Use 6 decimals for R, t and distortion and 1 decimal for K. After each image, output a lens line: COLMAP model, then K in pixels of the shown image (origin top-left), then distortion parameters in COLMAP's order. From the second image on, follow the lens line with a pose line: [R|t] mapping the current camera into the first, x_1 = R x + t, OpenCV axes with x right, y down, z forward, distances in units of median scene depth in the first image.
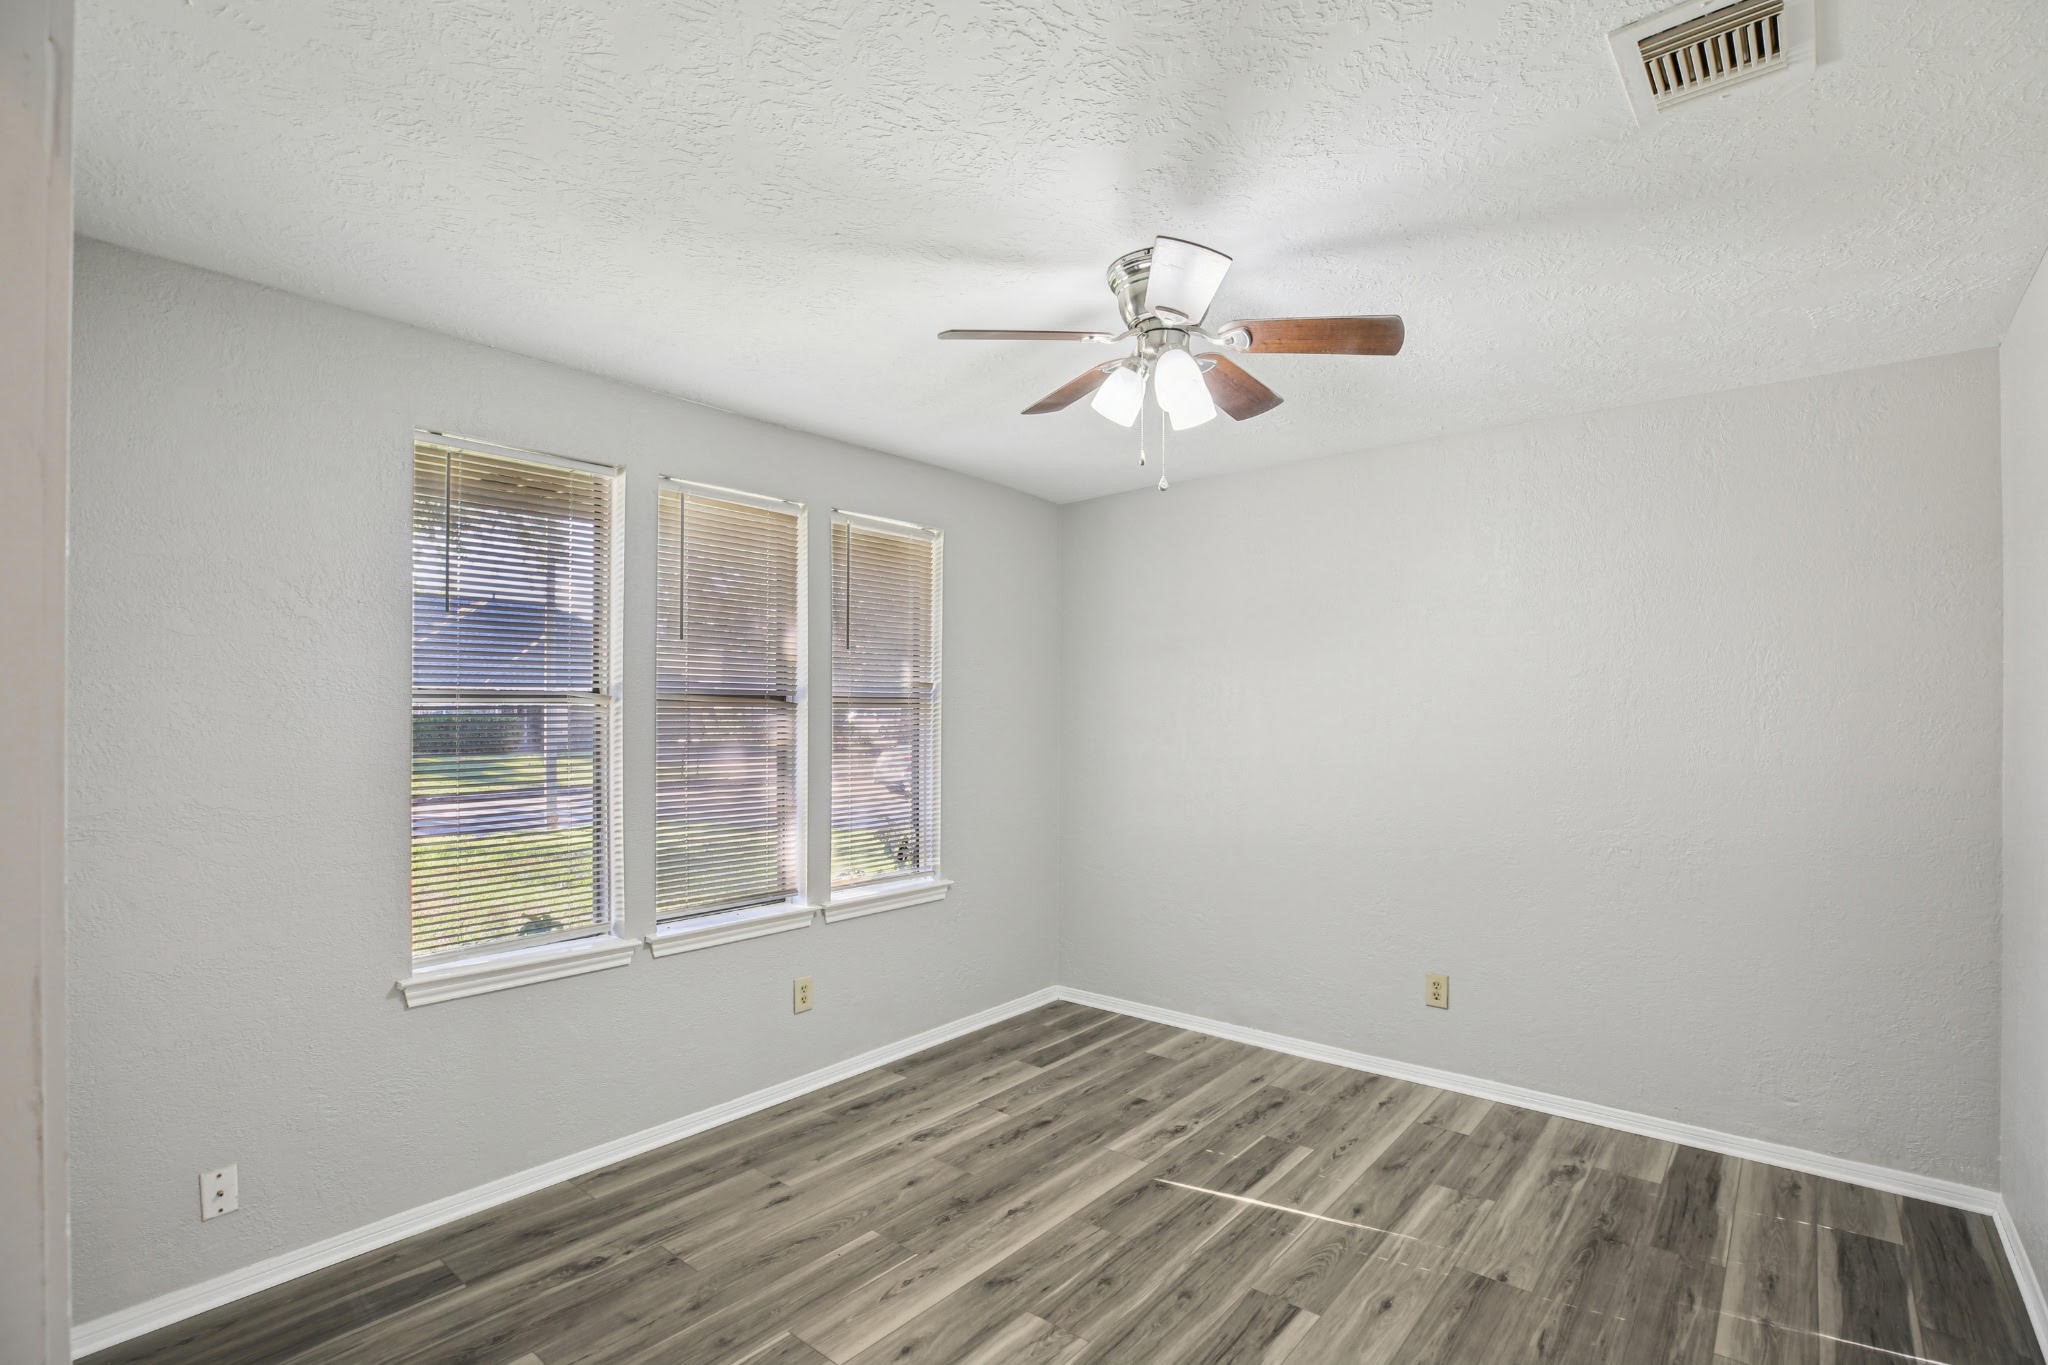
lens RADIAL K [[954.6, 0, 1030.3], [0, 954.6, 701.9], [0, 0, 1]] dist [-0.035684, 0.010099]
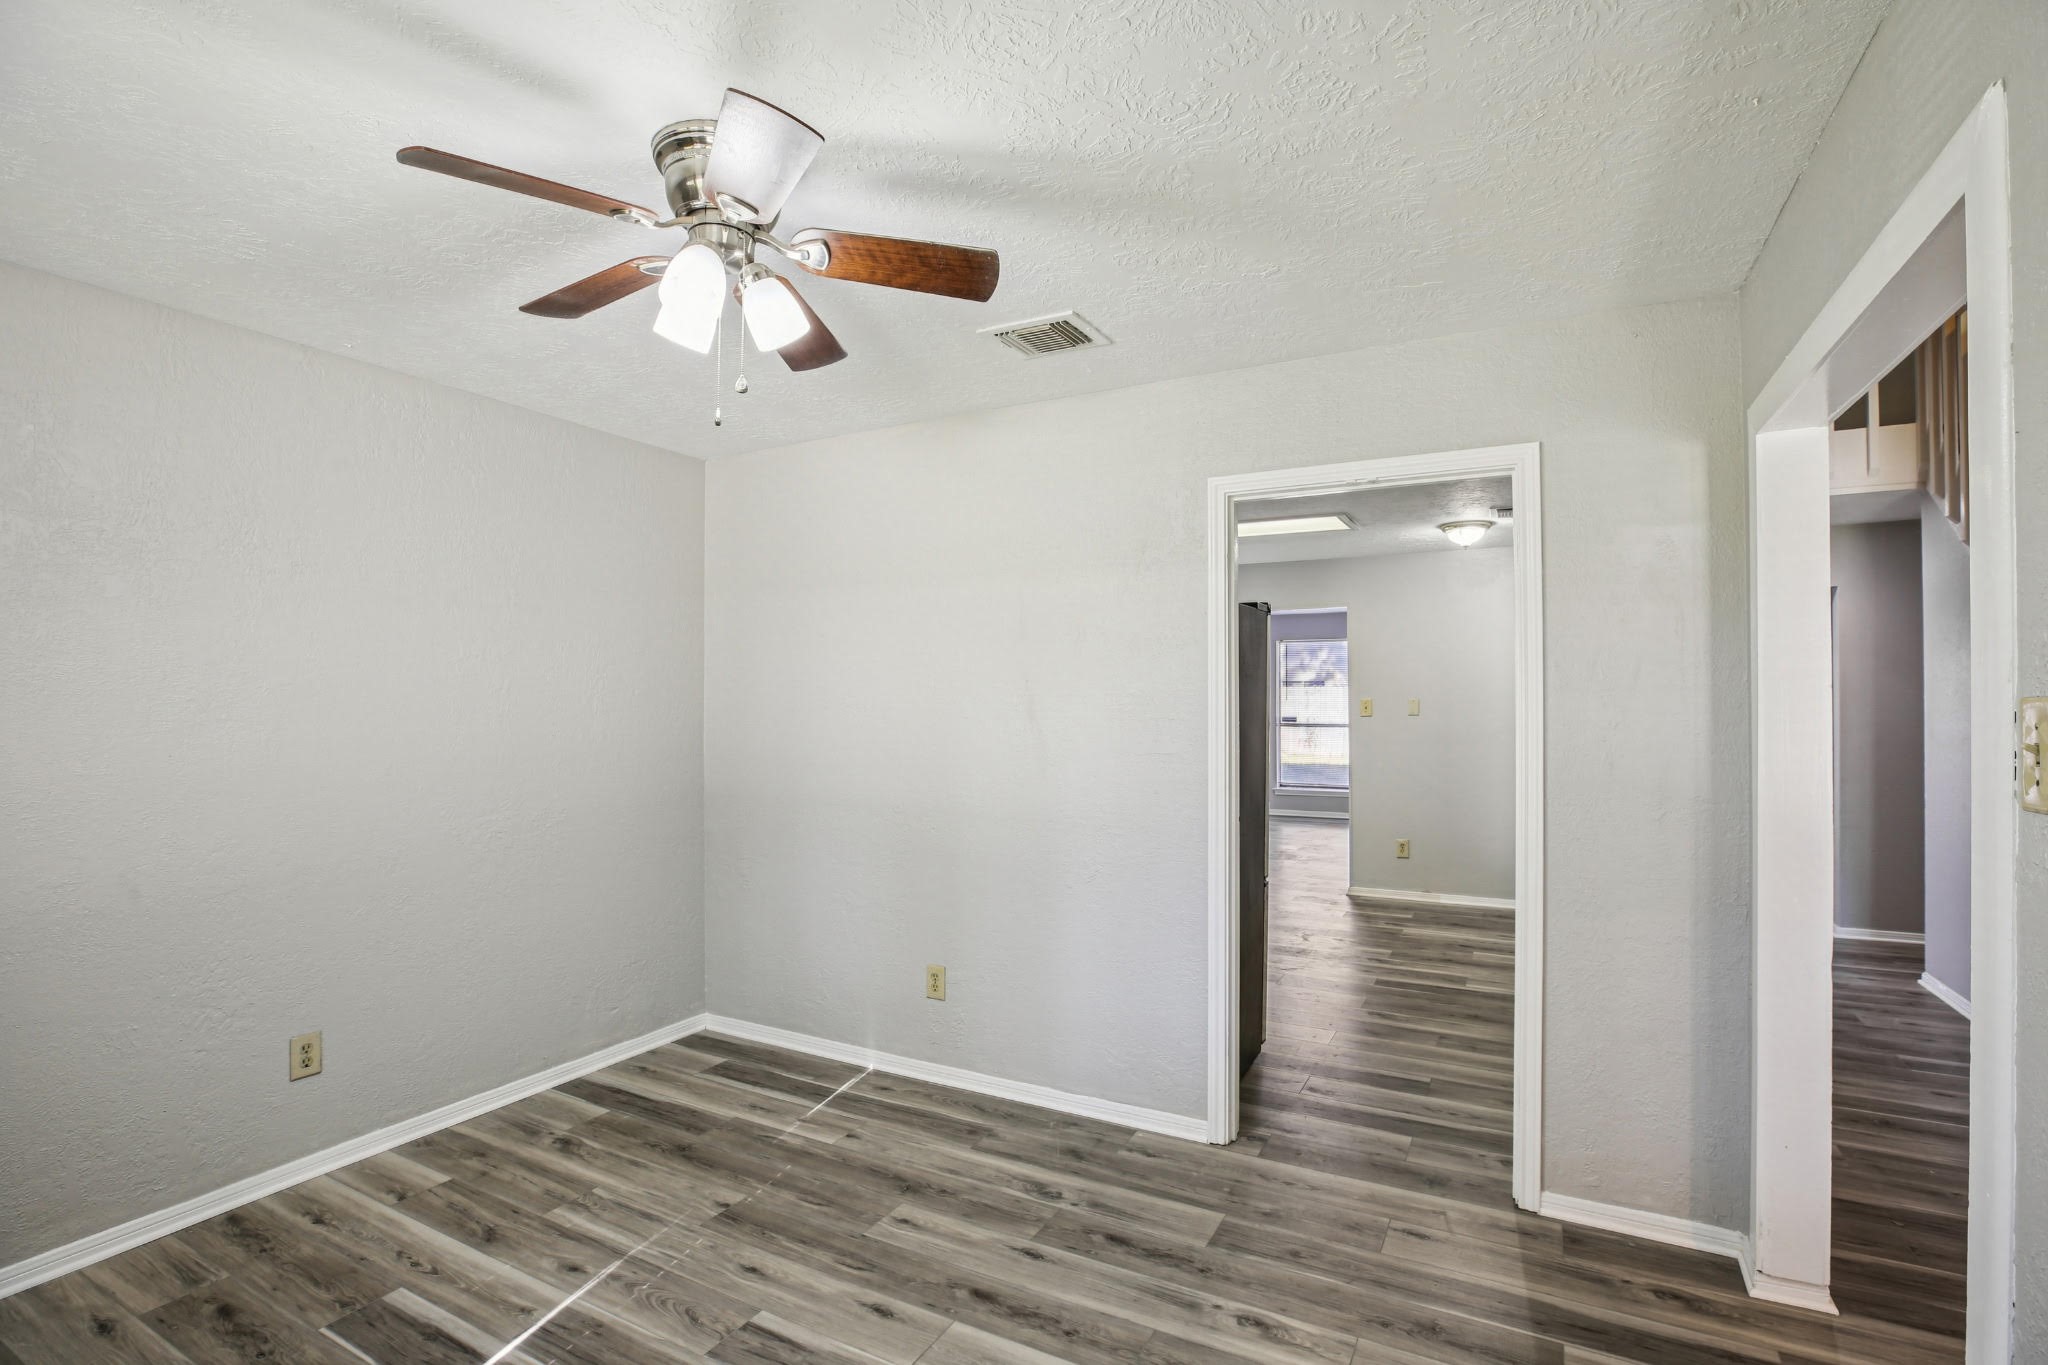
lens RADIAL K [[954.6, 0, 1030.3], [0, 954.6, 701.9], [0, 0, 1]] dist [-0.035684, 0.010099]
pose [[-0.198994, -0.006602, 0.979978, -0.574814], [-0.025701, 0.999669, 0.001516, -0.011002], [-0.979664, -0.024885, -0.199098, 0.722772]]
